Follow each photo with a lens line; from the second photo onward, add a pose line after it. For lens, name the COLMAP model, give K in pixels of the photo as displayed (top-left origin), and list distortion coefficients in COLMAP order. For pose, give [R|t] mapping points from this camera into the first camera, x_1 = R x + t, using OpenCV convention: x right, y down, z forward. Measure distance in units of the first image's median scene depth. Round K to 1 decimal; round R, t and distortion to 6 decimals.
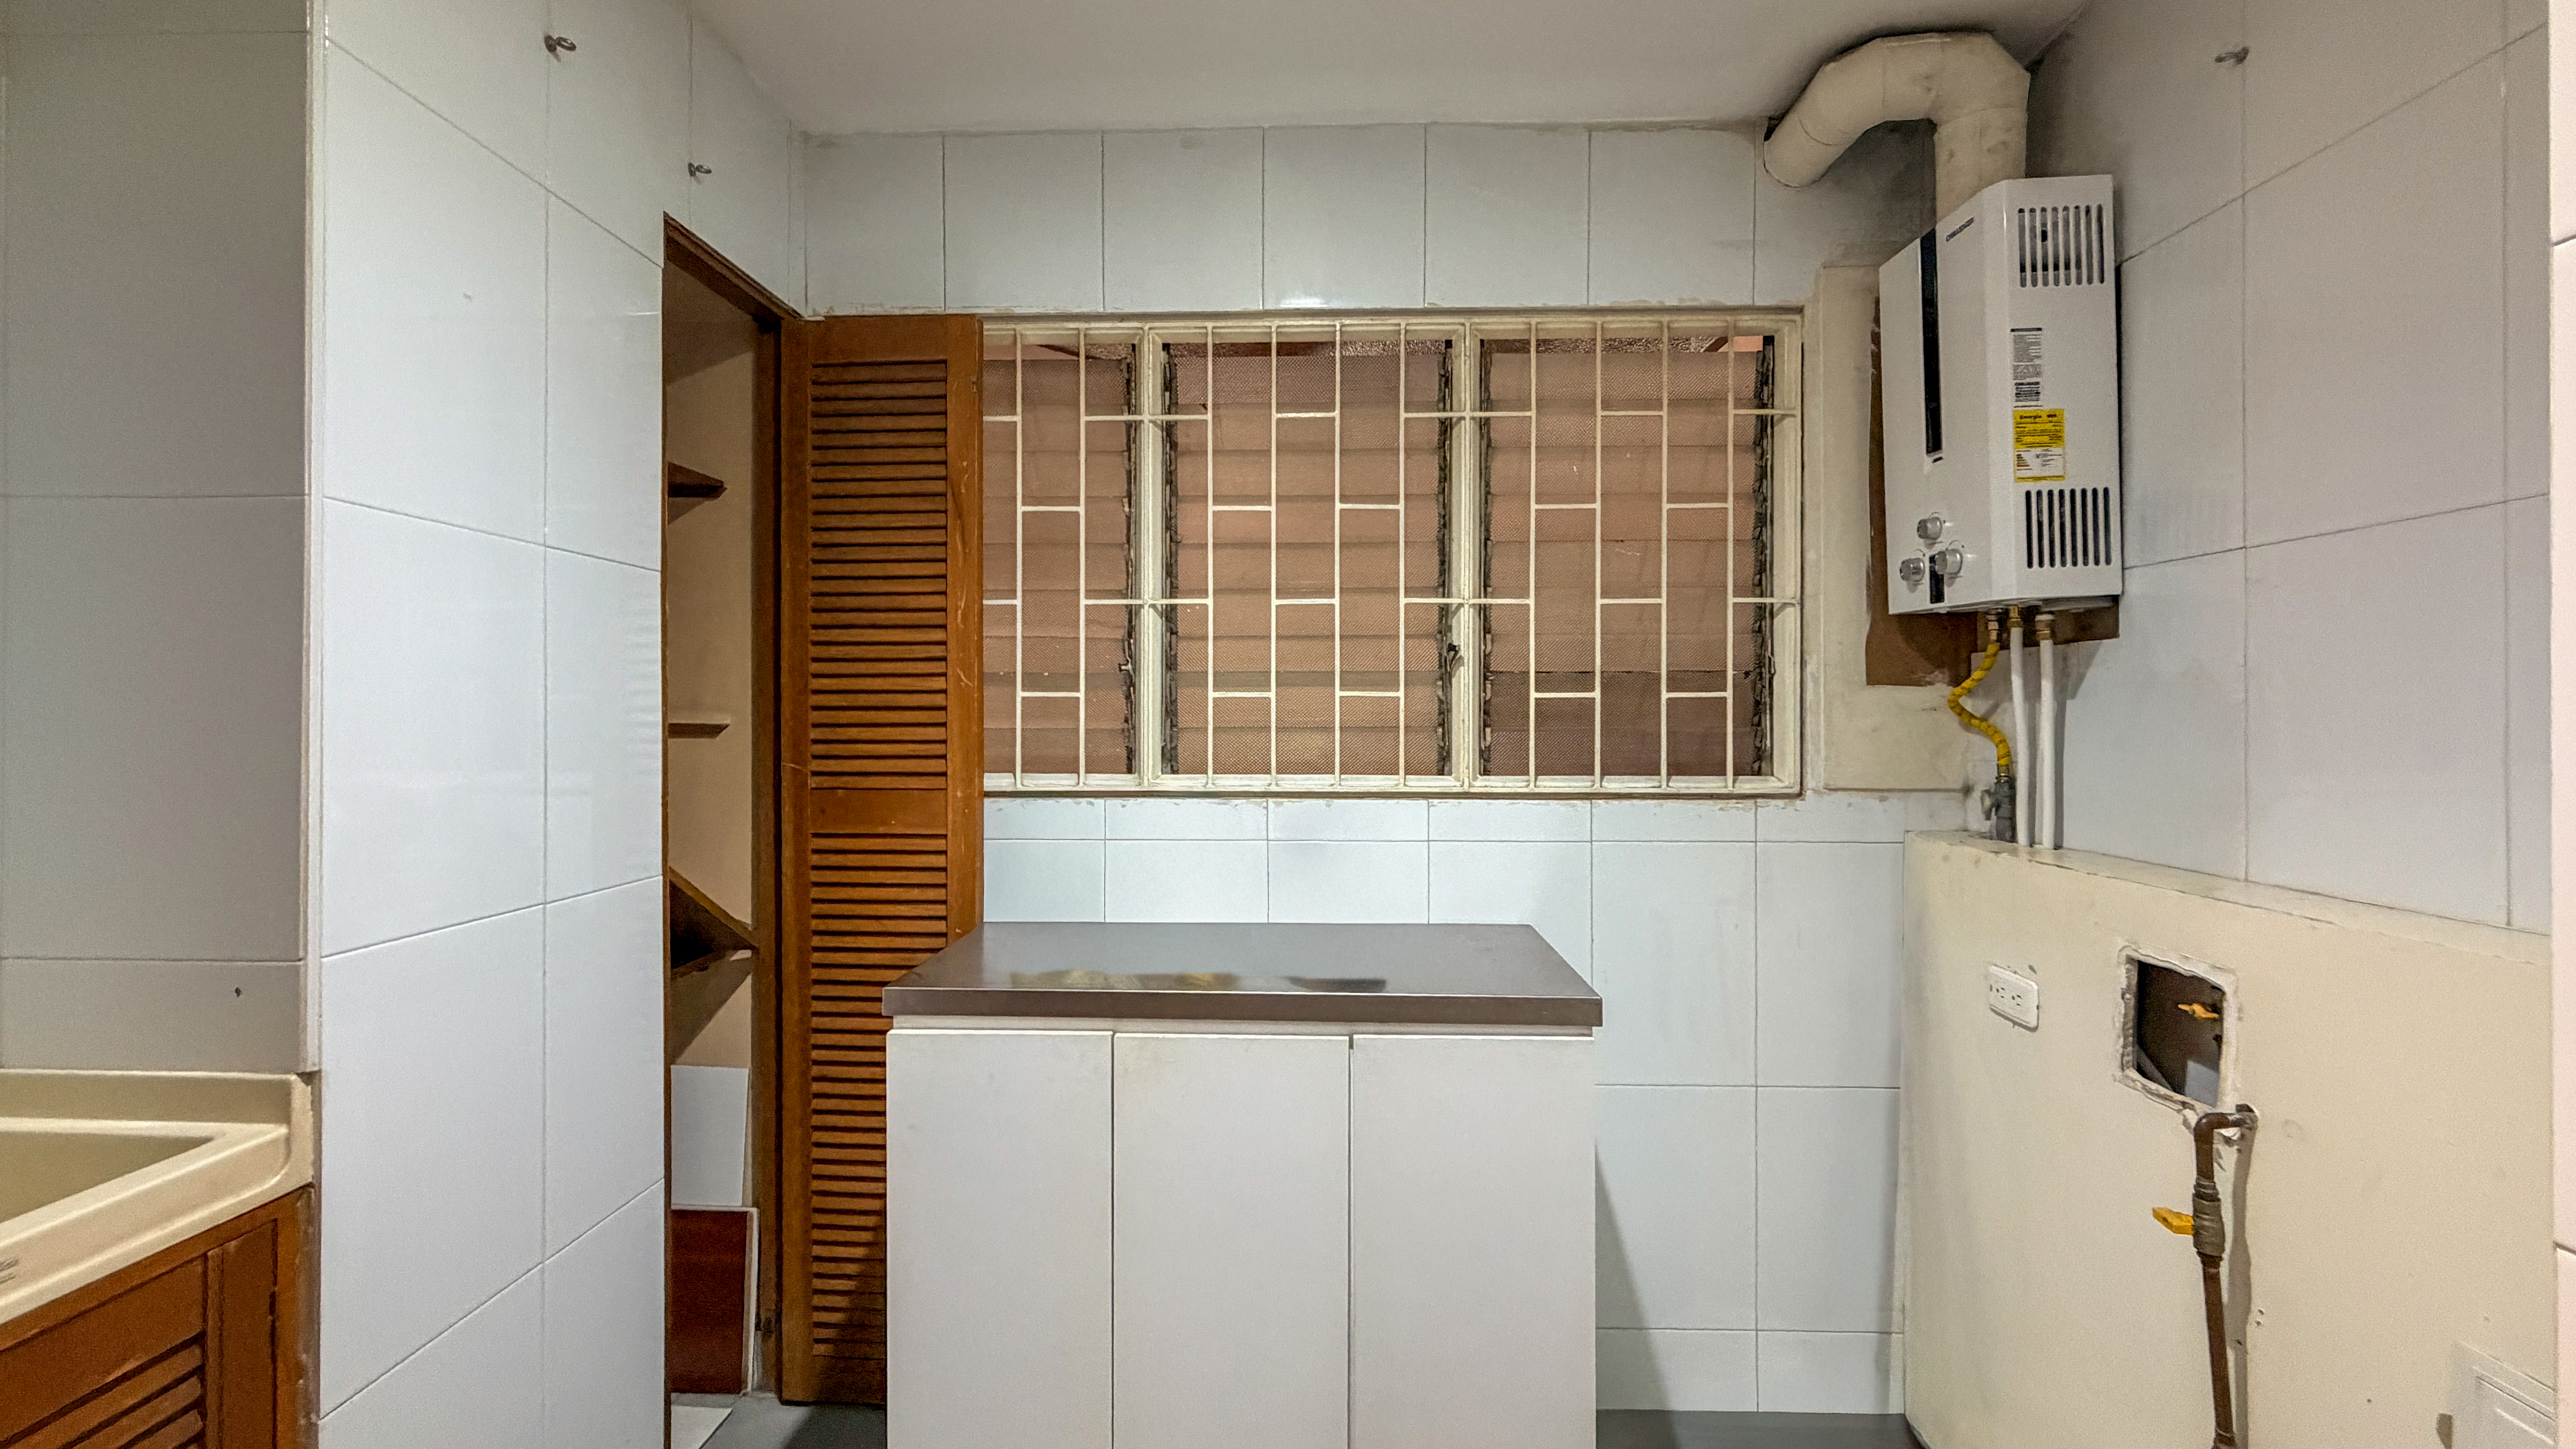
lens RADIAL K [[1066.5, 0, 1279.8], [0, 1066.5, 713.5], [0, 0, 1]] dist [0.006872, 0.000436]
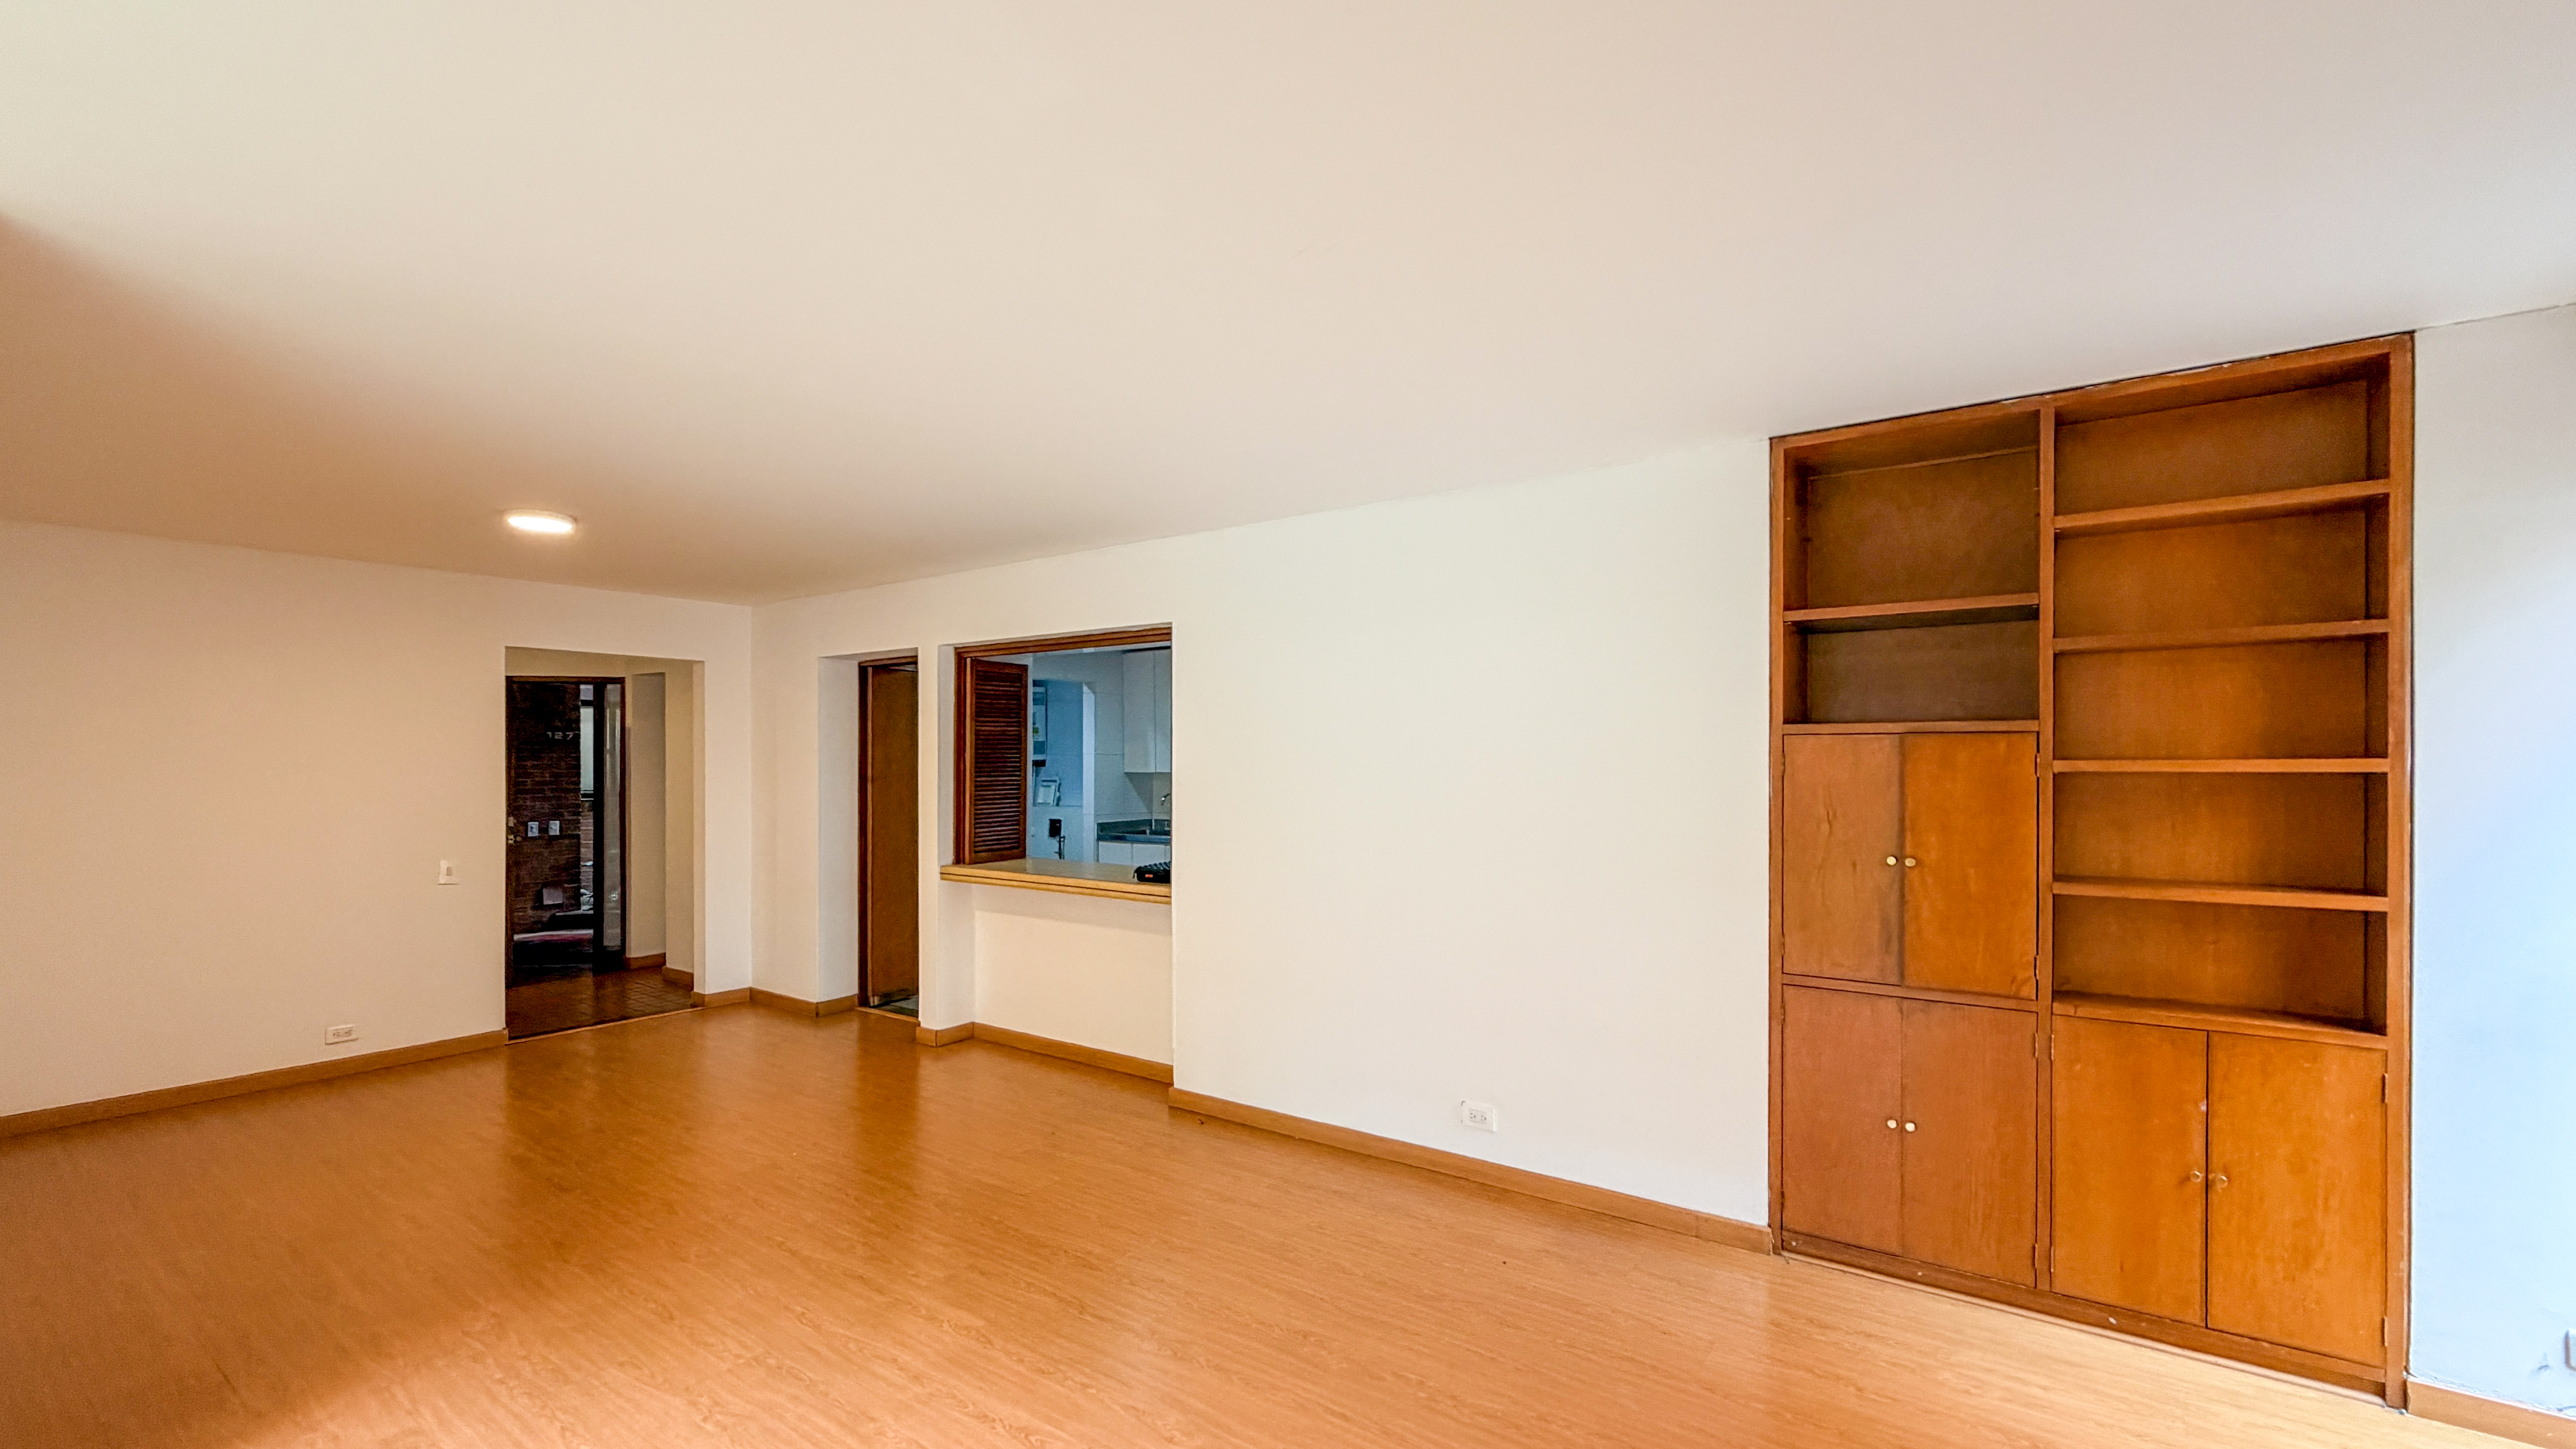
lens RADIAL K [[1066.5, 0, 1287.8], [0, 1066.5, 748.2], [0, 0, 1]] dist [0.006872, 0.000436]
pose [[0.546809, 0.008581, 0.837213, -3.617842], [-0.005118, 0.999963, -0.006906, -0.151679], [-0.837242, -0.000508, 0.546833, -3.527959]]
